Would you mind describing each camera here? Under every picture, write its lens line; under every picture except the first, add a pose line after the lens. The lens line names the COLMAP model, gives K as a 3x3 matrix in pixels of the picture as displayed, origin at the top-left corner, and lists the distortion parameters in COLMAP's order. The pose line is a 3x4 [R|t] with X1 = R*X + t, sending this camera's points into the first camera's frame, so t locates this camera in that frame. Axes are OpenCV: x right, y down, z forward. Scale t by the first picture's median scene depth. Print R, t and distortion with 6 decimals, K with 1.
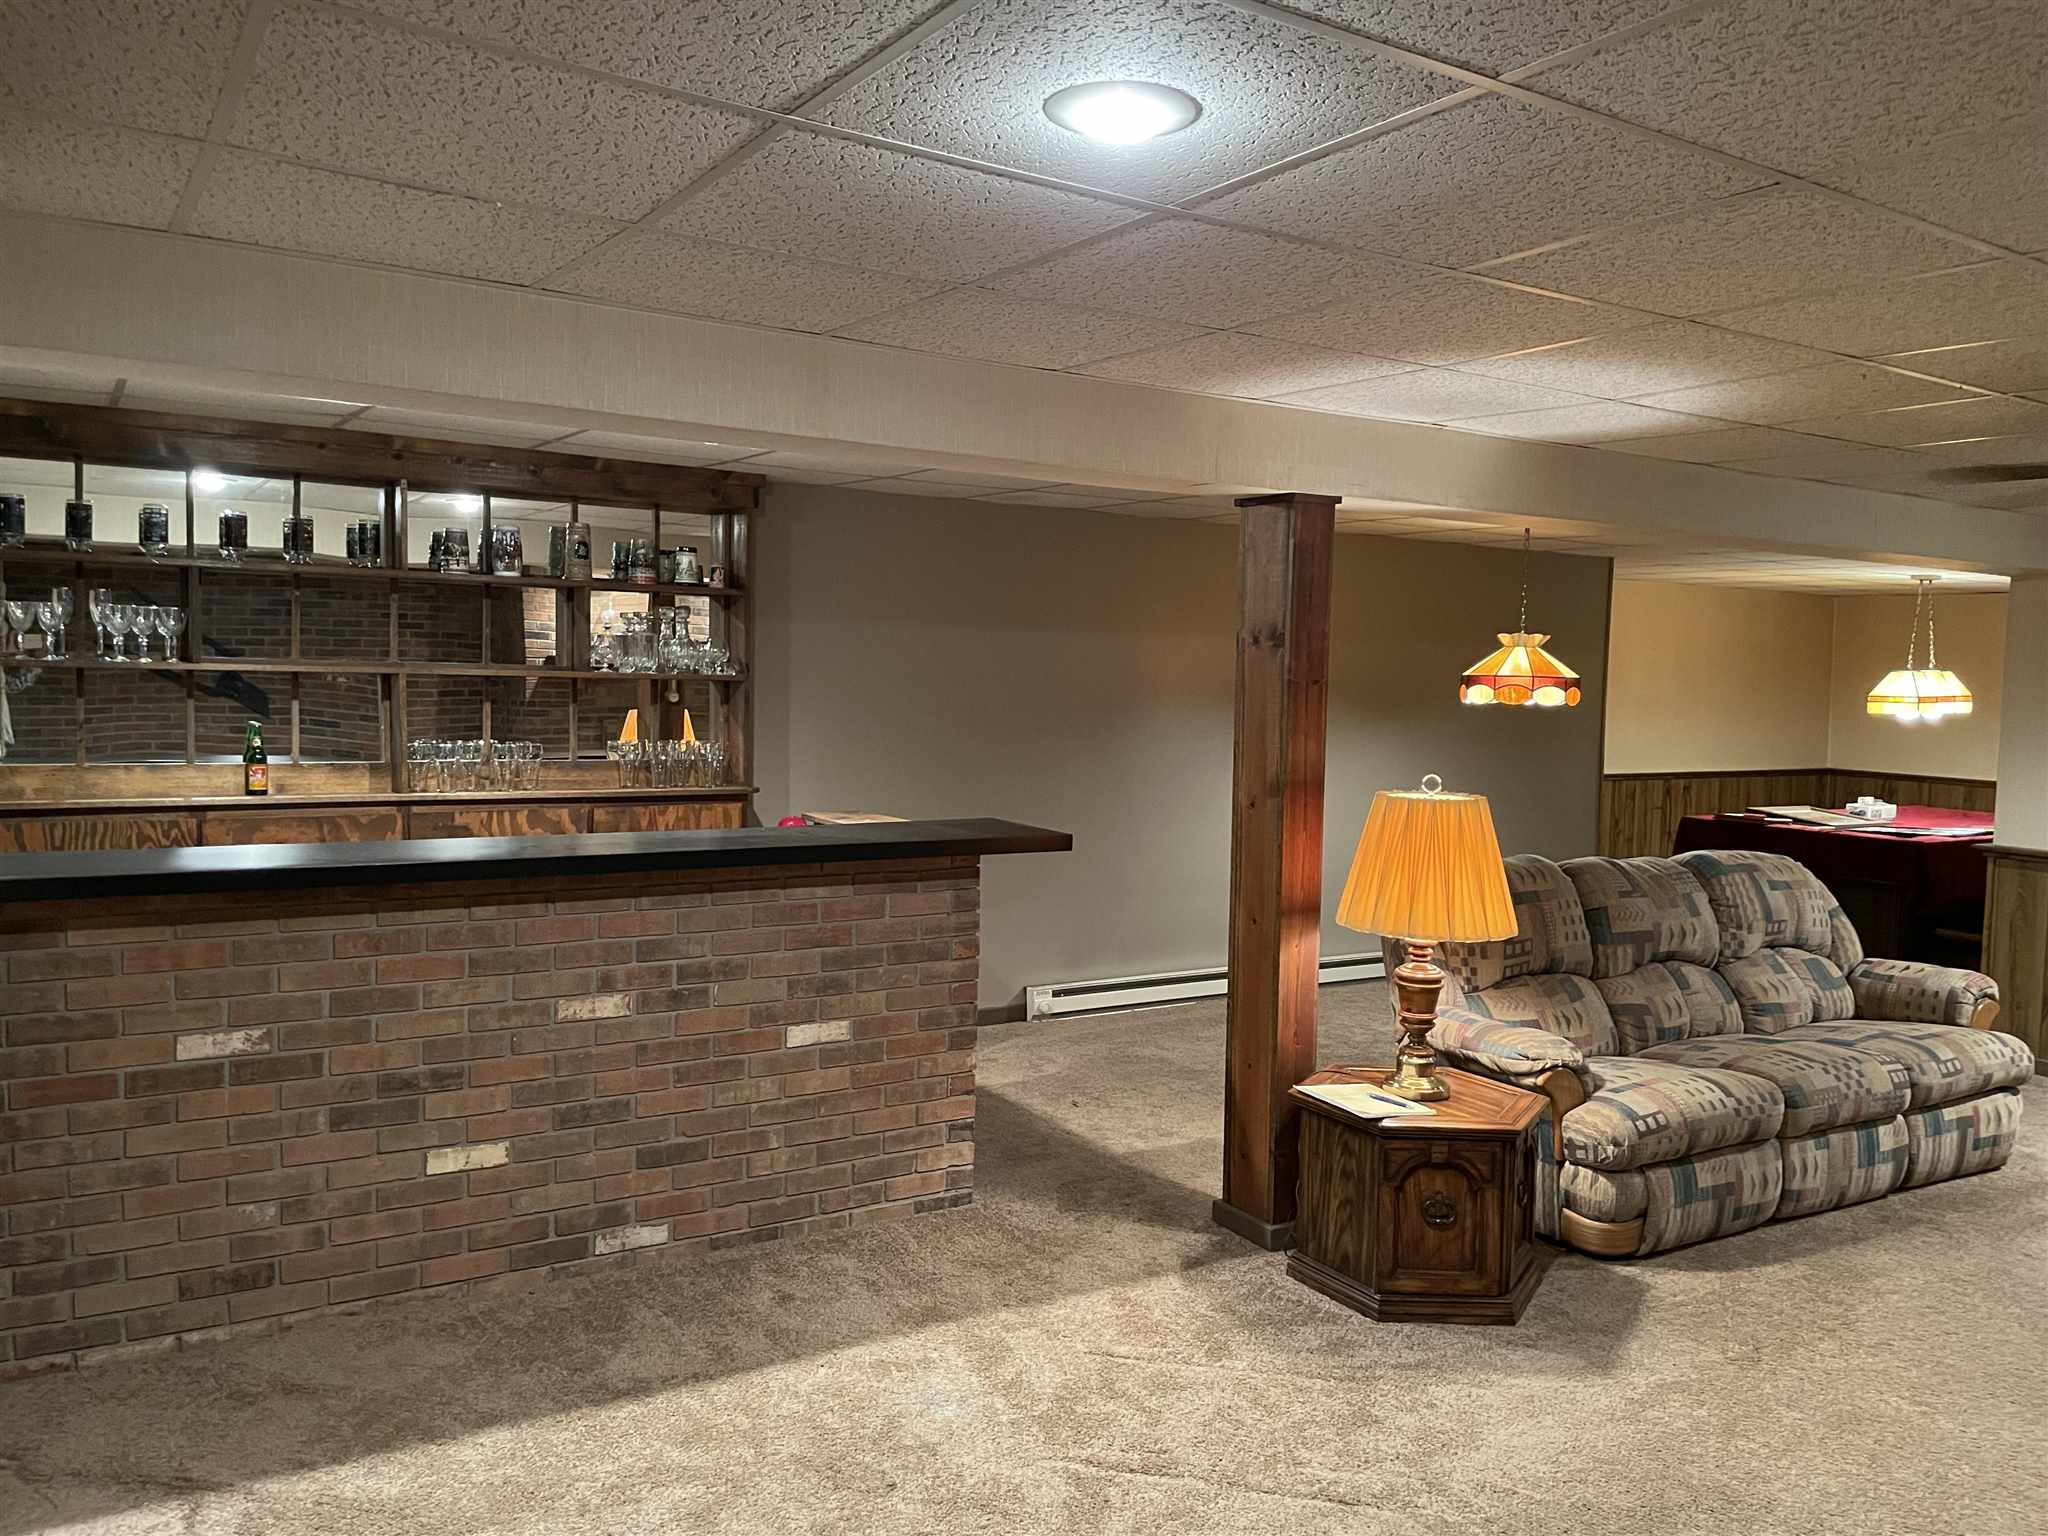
lens RADIAL K [[1536.9, 0, 1037.4], [0, 1536.9, 764.3], [0, 0, 1]] dist [0.019128, -0.025999]
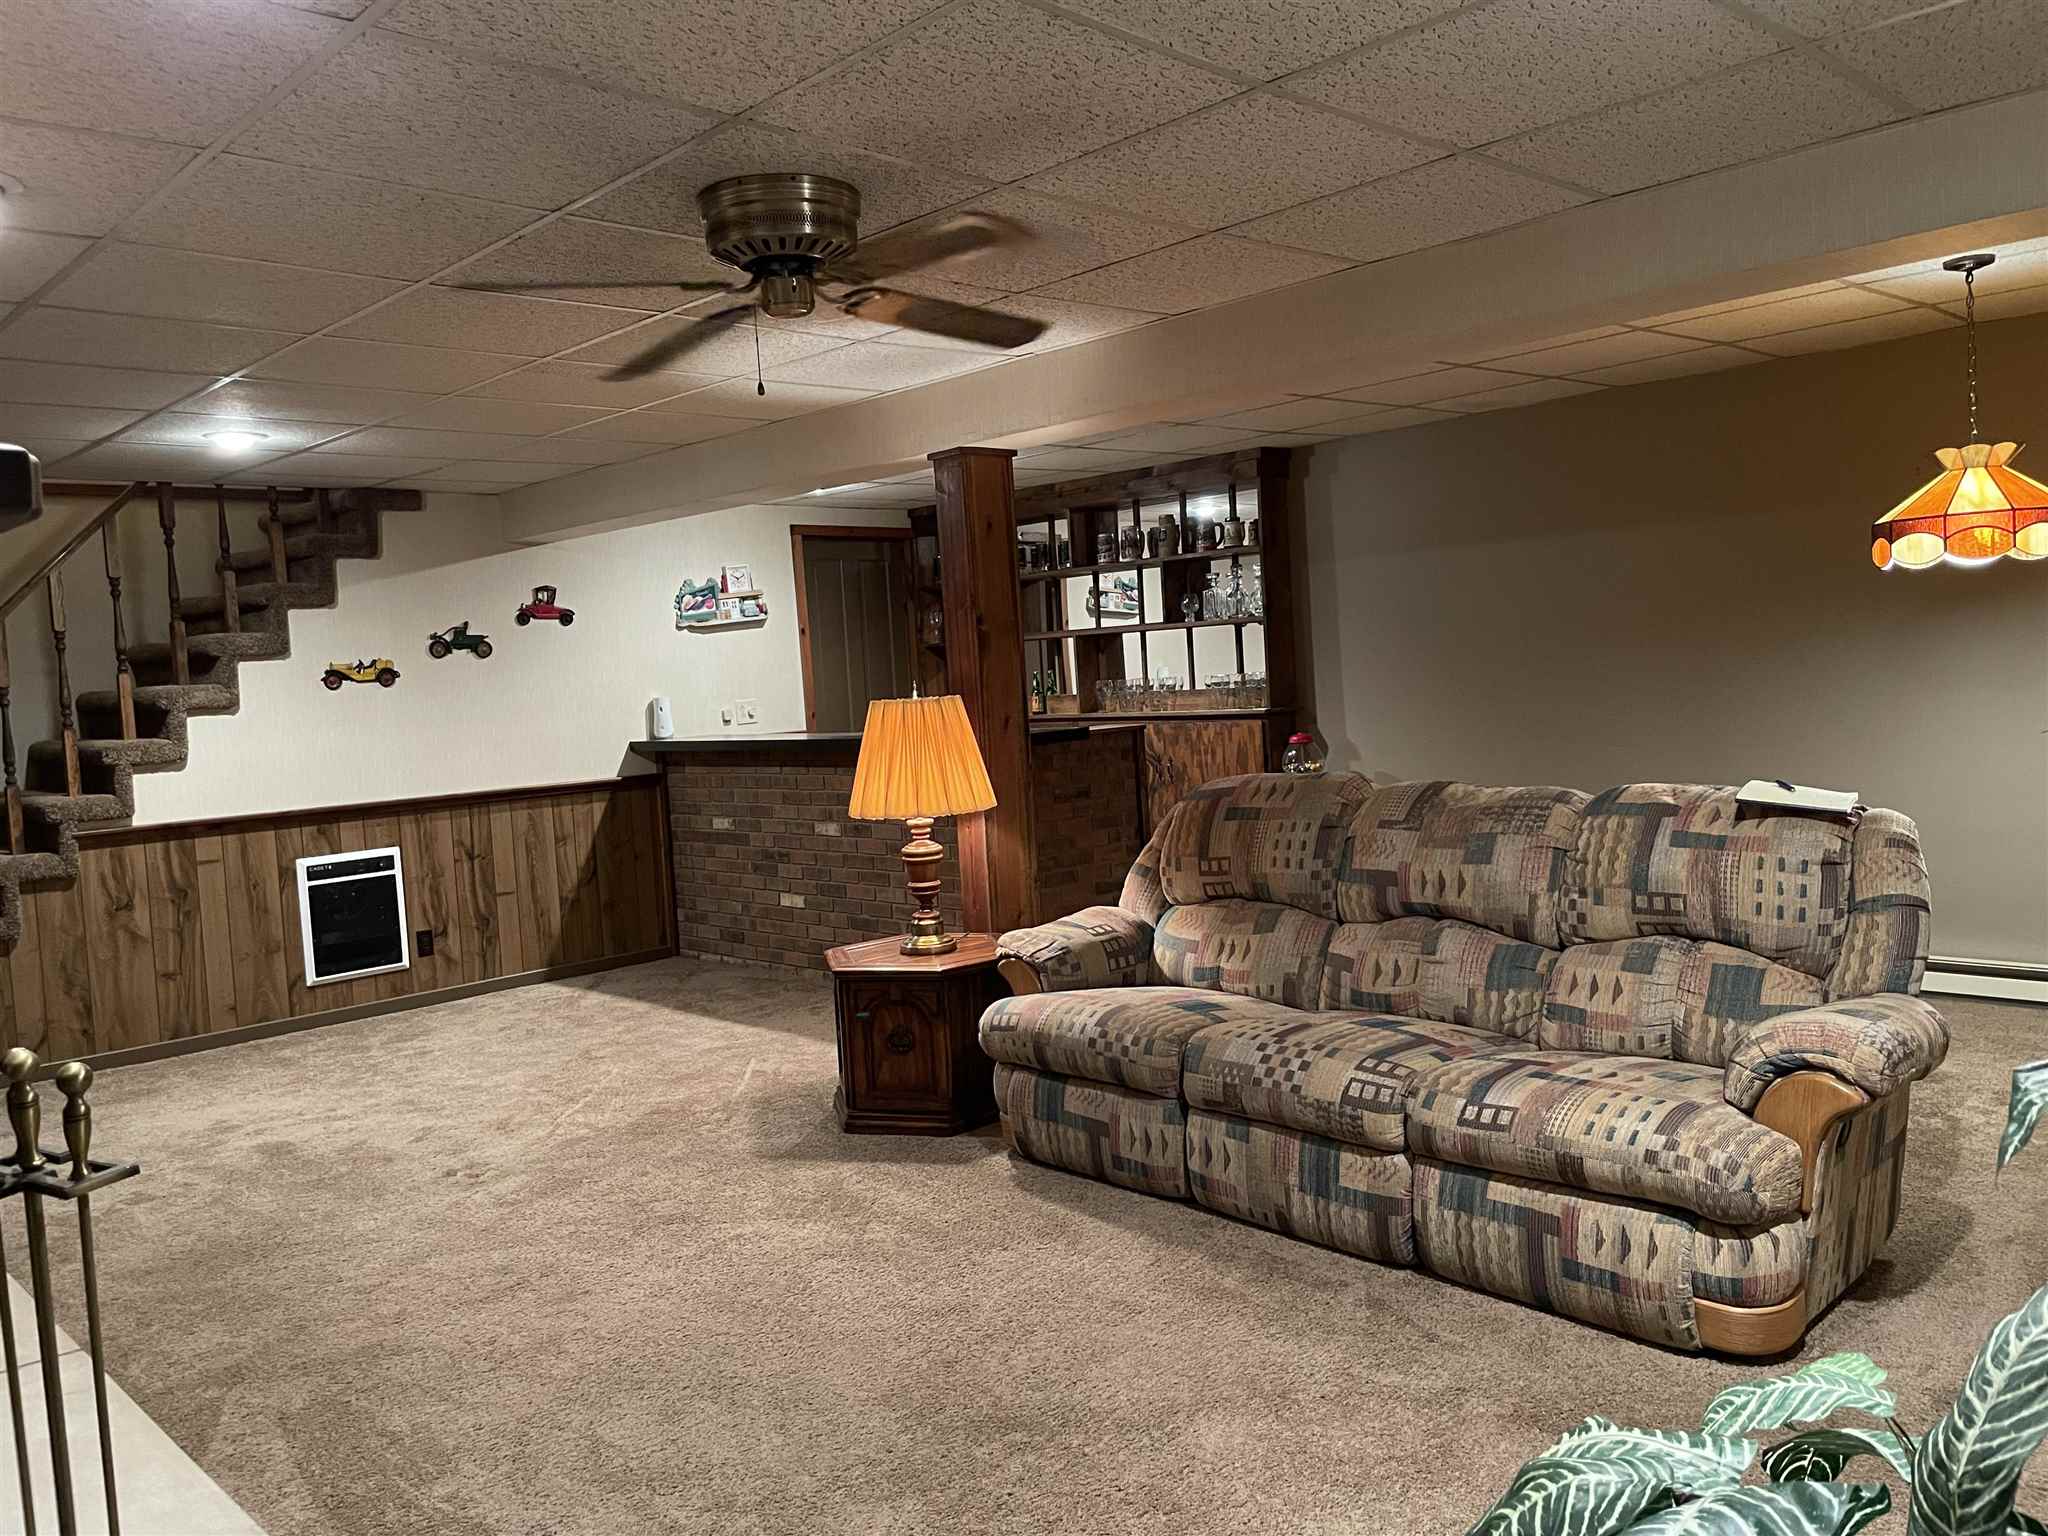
lens RADIAL K [[1536.9, 0, 1024.1], [0, 1536.9, 774.7], [0, 0, 1]] dist [0.019128, -0.025999]
pose [[0.210434, 0.028768, -0.977185, 1.253014], [0.005236, 0.999519, 0.030553, 0.038069], [0.977594, -0.011546, 0.210182, 0.731042]]
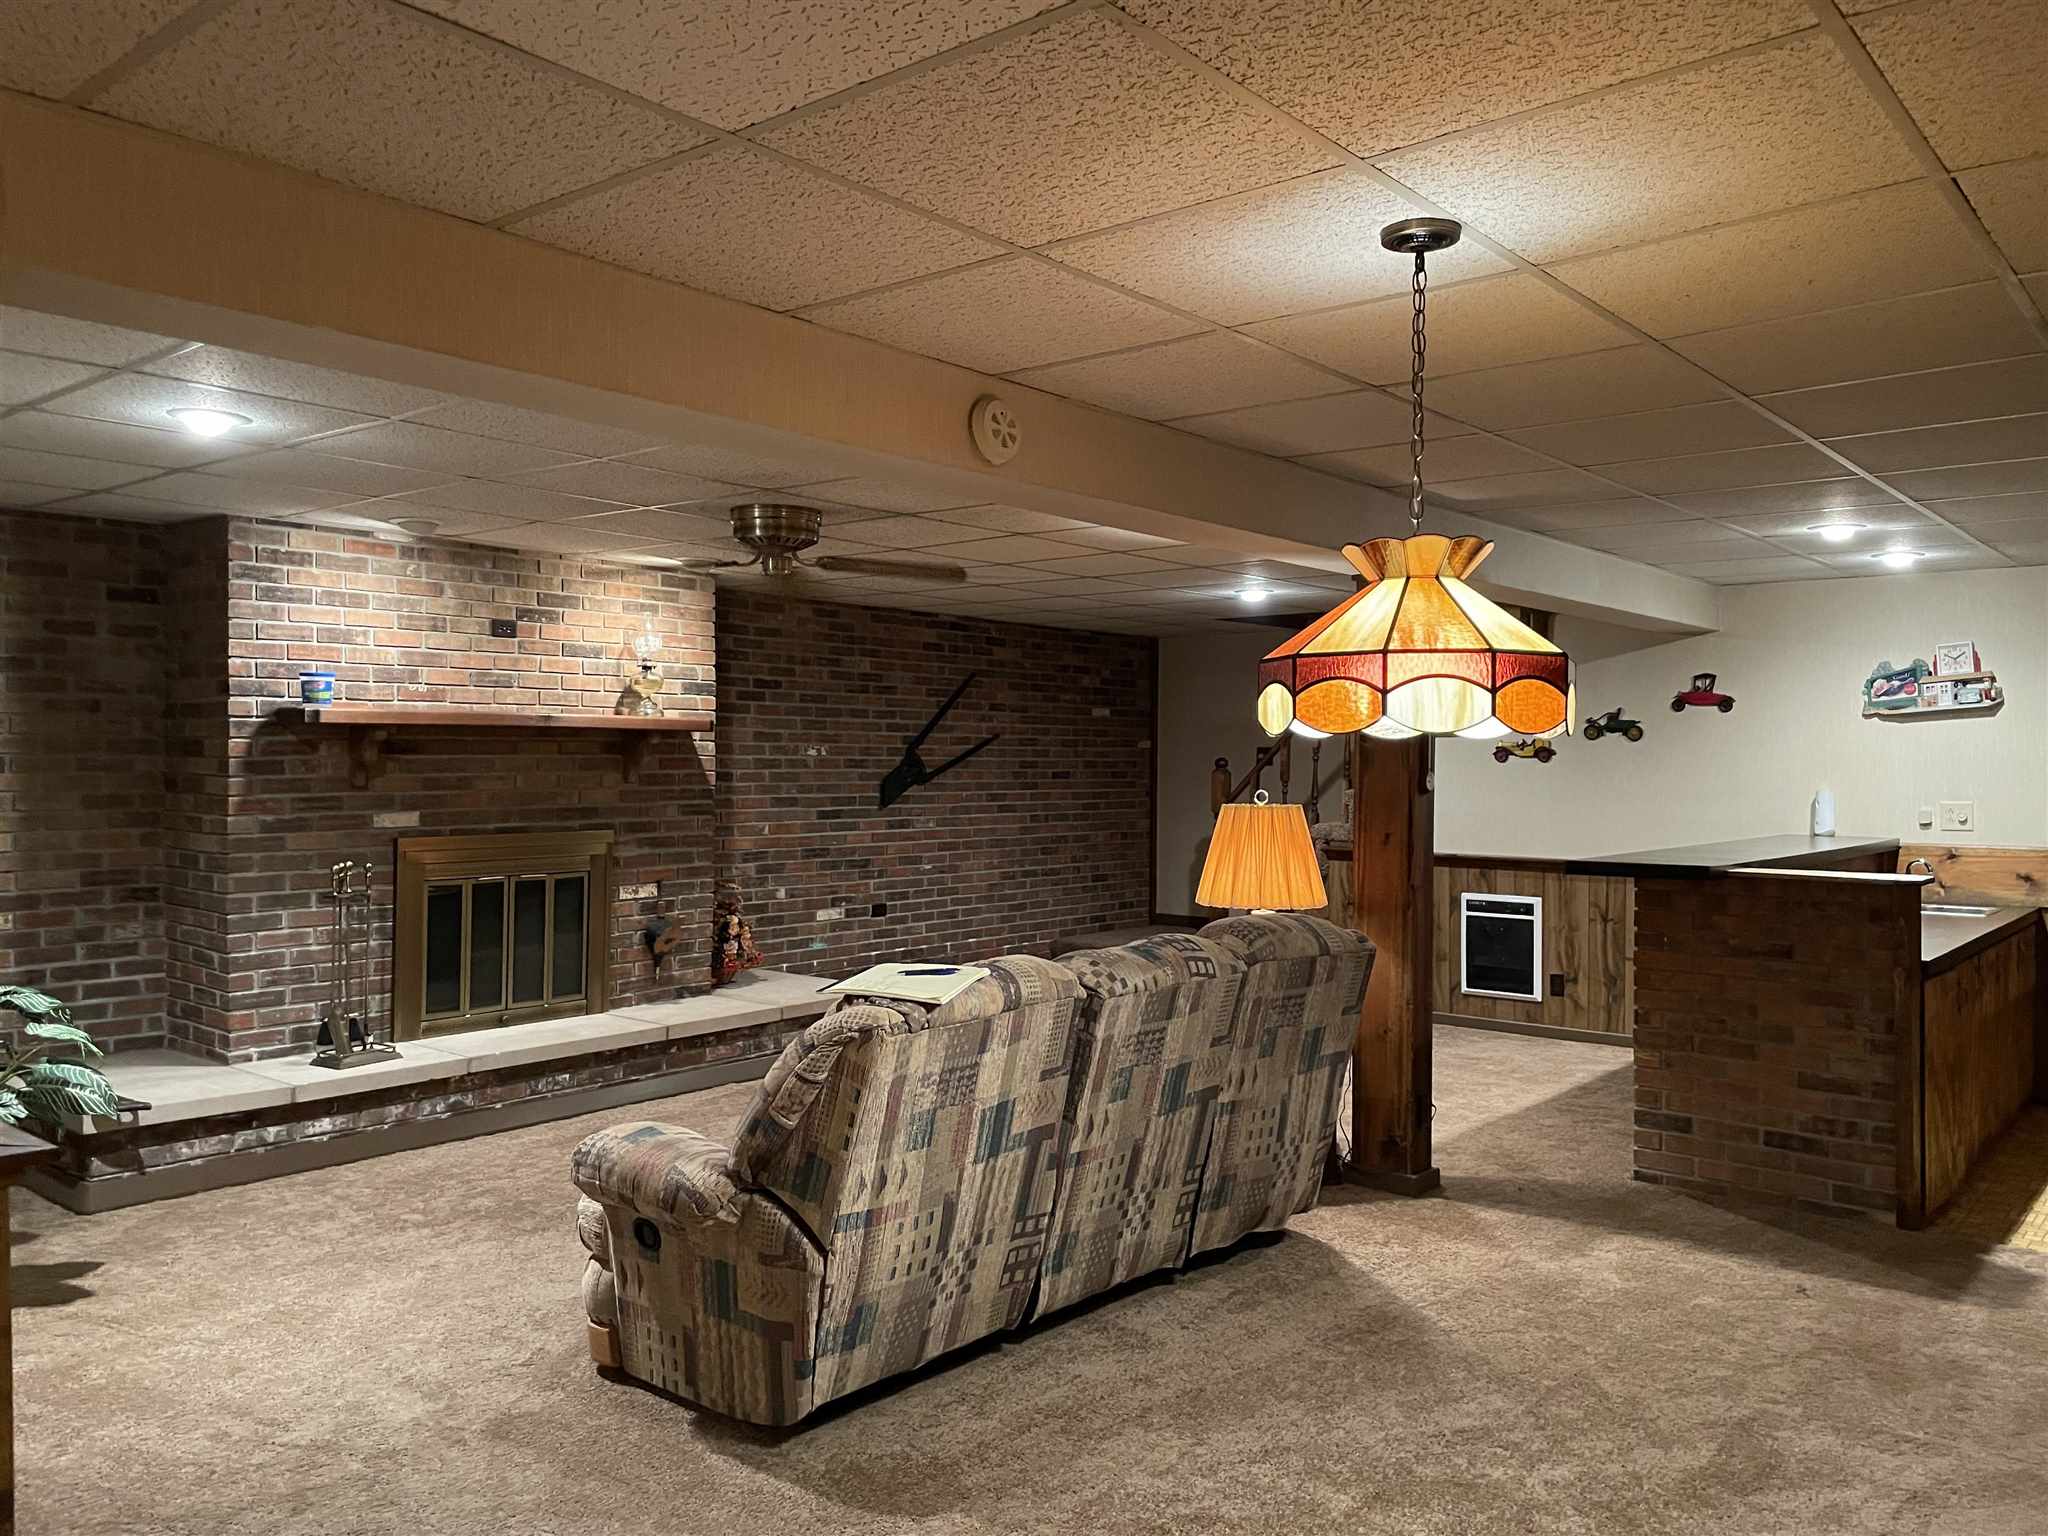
lens RADIAL K [[1536.9, 0, 1034.7], [0, 1536.9, 769.9], [0, 0, 1]] dist [0.019128, -0.025999]
pose [[-0.959070, -0.032043, -0.281350, 0.752635], [-0.050108, 0.997102, 0.057251, -0.061872], [0.278700, 0.069006, -0.957896, 1.901461]]
